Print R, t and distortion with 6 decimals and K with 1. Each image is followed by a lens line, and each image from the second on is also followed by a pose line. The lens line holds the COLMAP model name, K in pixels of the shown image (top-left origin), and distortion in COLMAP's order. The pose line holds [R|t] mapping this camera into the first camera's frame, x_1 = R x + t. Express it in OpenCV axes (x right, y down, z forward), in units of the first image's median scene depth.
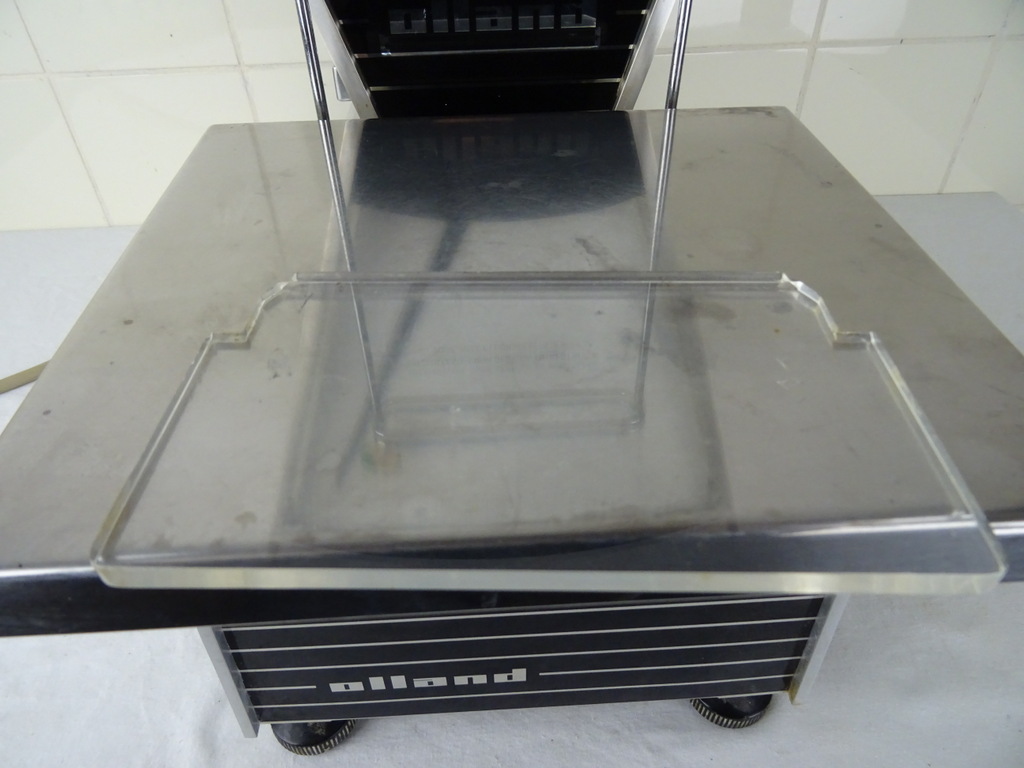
lens RADIAL K [[755.0, 0, 510.0], [0, 755.0, 375.6], [0, 0, 1]] dist [-0.003941, -0.017077]
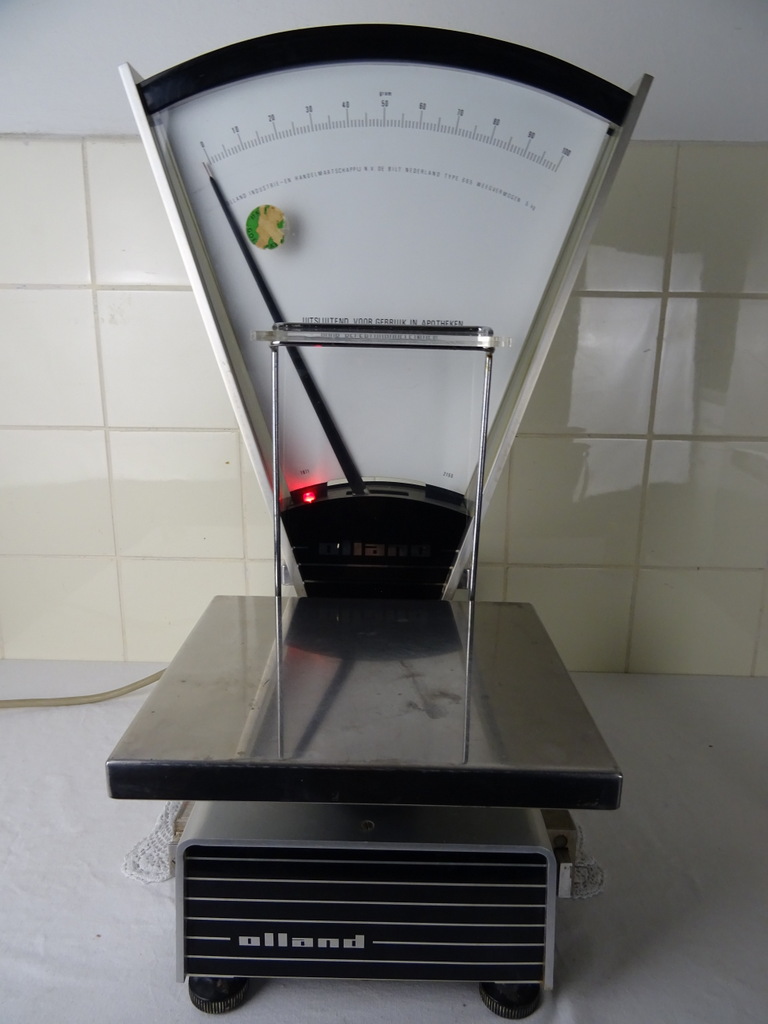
lens RADIAL K [[755.0, 0, 384.7], [0, 755.0, 515.6], [0, 0, 1]] dist [-0.003941, -0.017077]
pose [[0.997585, 0.048987, -0.049230, 0.092557], [-0.065161, 0.905451, -0.419419, 0.236872], [0.024030, 0.421614, 0.906457, -0.744209]]
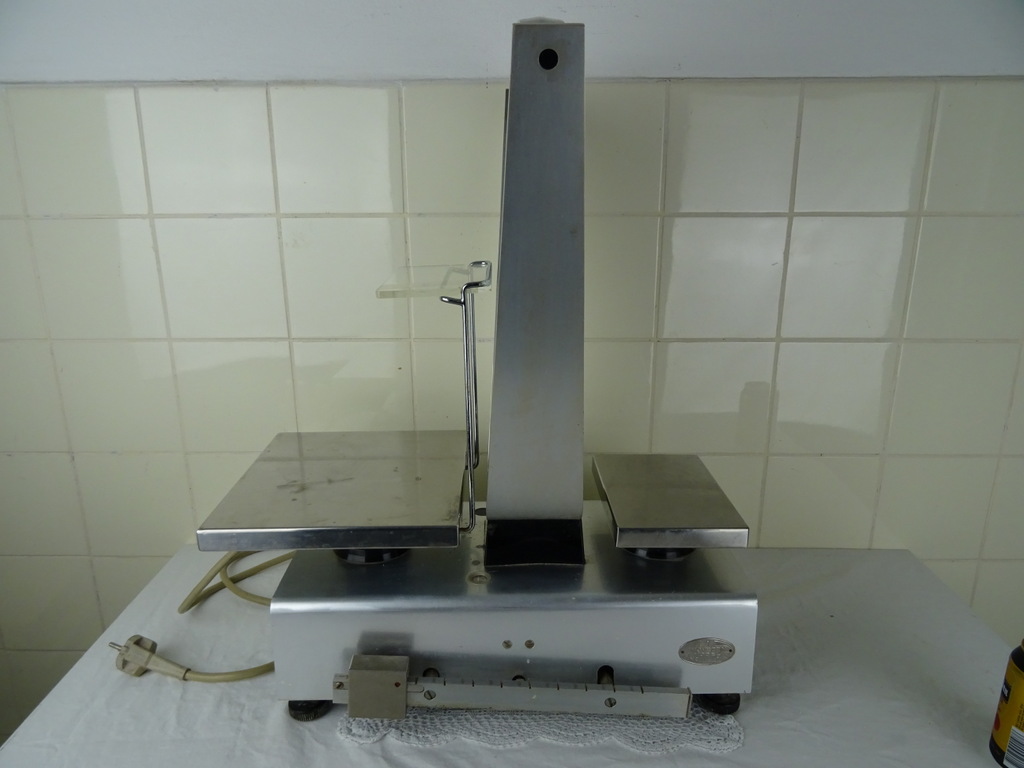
lens RADIAL K [[755.0, 0, 512.8], [0, 755.0, 393.0], [0, 0, 1]] dist [-0.003941, -0.017077]
pose [[0.998244, 0.034610, -0.048066, -0.051094], [-0.050497, 0.921426, -0.385258, 0.181138], [0.030955, 0.387009, 0.921556, -1.265981]]
